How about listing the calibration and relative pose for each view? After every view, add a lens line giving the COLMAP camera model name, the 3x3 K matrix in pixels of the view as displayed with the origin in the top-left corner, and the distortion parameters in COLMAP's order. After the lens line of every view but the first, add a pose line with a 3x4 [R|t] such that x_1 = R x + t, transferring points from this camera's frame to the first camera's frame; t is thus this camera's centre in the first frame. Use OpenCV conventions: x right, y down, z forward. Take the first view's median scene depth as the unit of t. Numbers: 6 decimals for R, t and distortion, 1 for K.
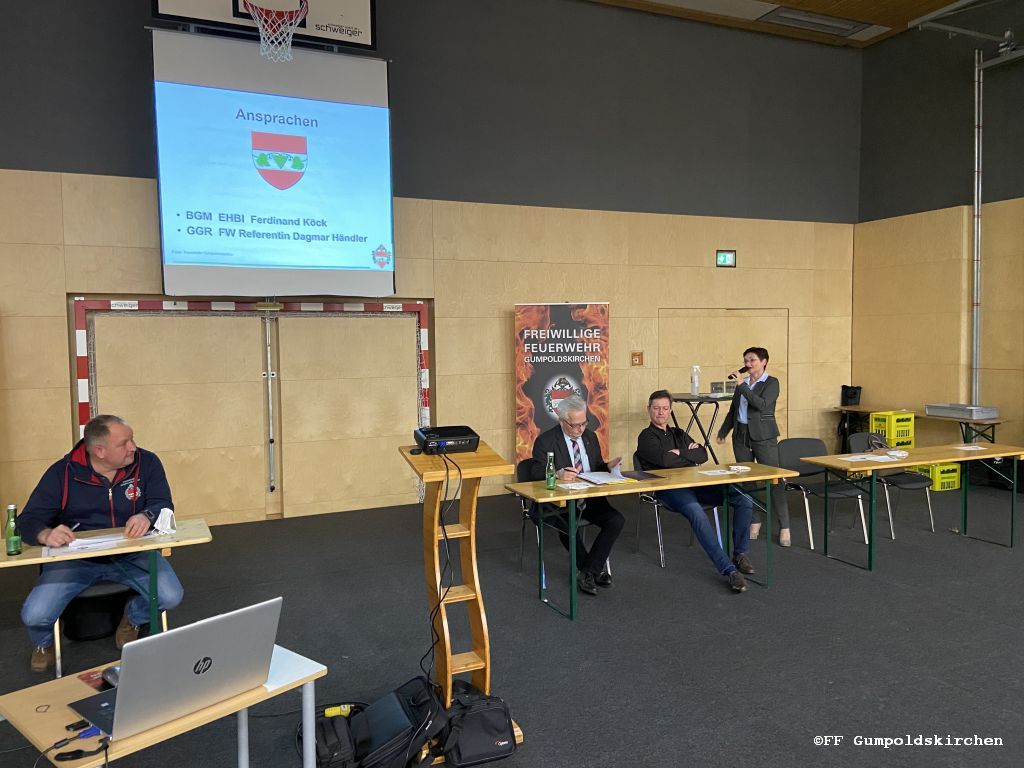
lens RADIAL K [[758.3, 0, 514.7], [0, 758.3, 378.2], [0, 0, 1]] dist [0.097397, -0.116374]
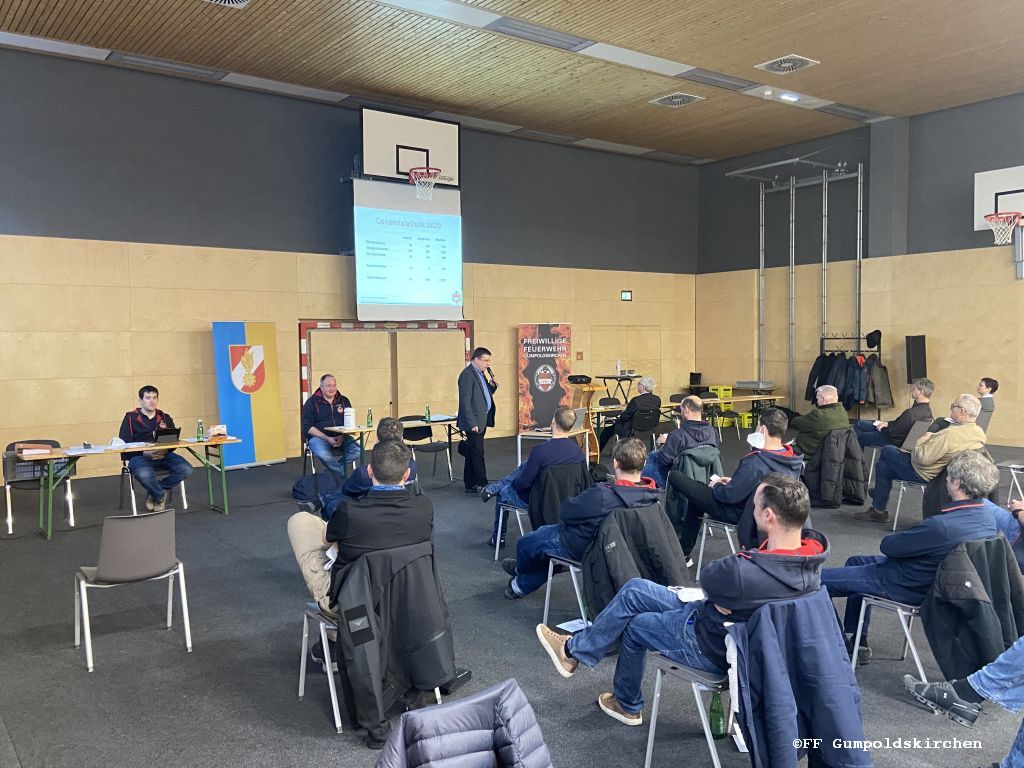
lens RADIAL K [[844.6, 0, 512.6], [0, 844.6, 379.0], [0, 0, 1]] dist [0.076509, 0.006200]
pose [[0.975186, -0.008217, 0.221236, -0.445756], [0.010037, 0.999924, -0.007103, 0.041916], [-0.221160, 0.009147, 0.975195, -0.877828]]
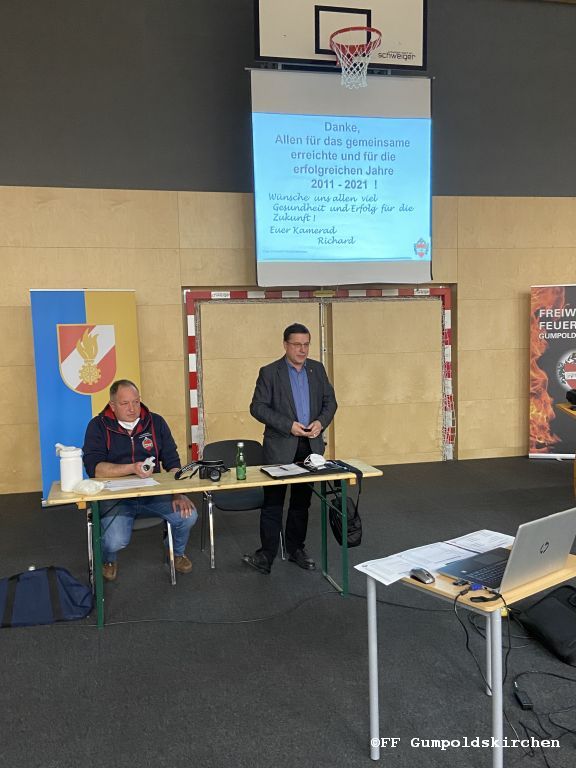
lens RADIAL K [[693.6, 0, 286.2], [0, 693.6, 376.5], [0, 0, 1]] dist [0.084737, -0.042309]
pose [[0.981297, 0.004261, -0.192453, -0.157000], [0.000947, 0.999636, 0.026961, 0.006758], [0.192498, -0.026639, 0.980936, -0.084908]]
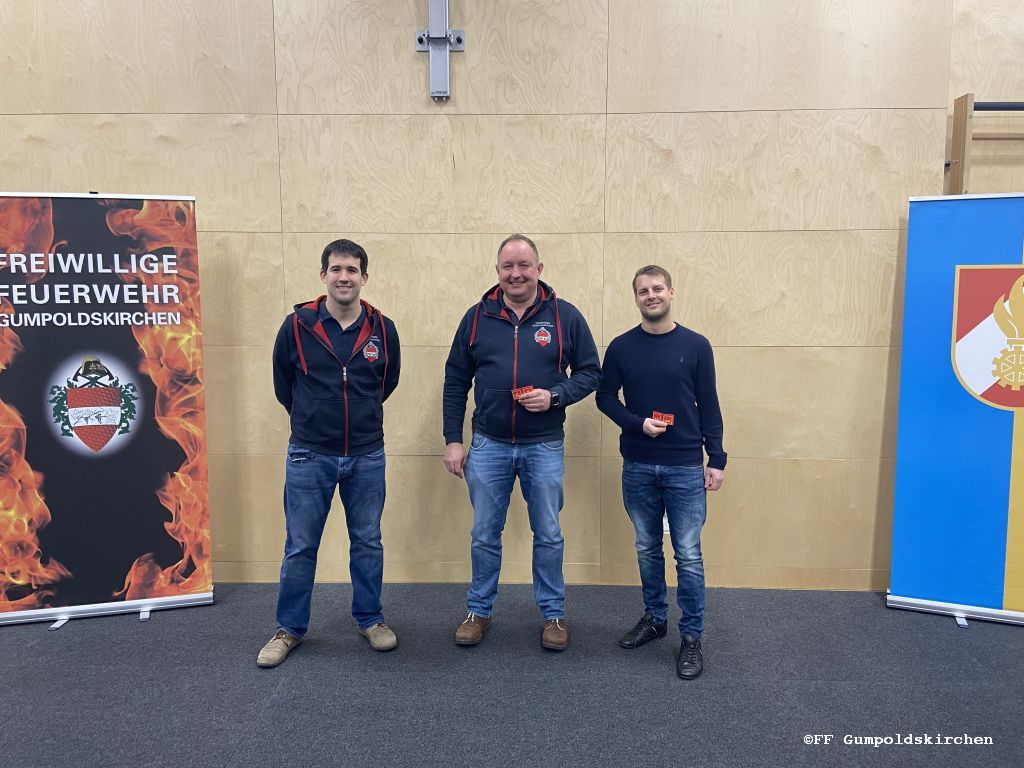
lens RADIAL K [[758.3, 0, 513.3], [0, 758.3, 375.0], [0, 0, 1]] dist [0.097397, -0.116374]
pose [[0.974098, -0.018463, 0.225372, 0.209931], [0.013979, 0.999672, 0.021476, 0.001942], [-0.225695, -0.017769, 0.974036, 0.503319]]
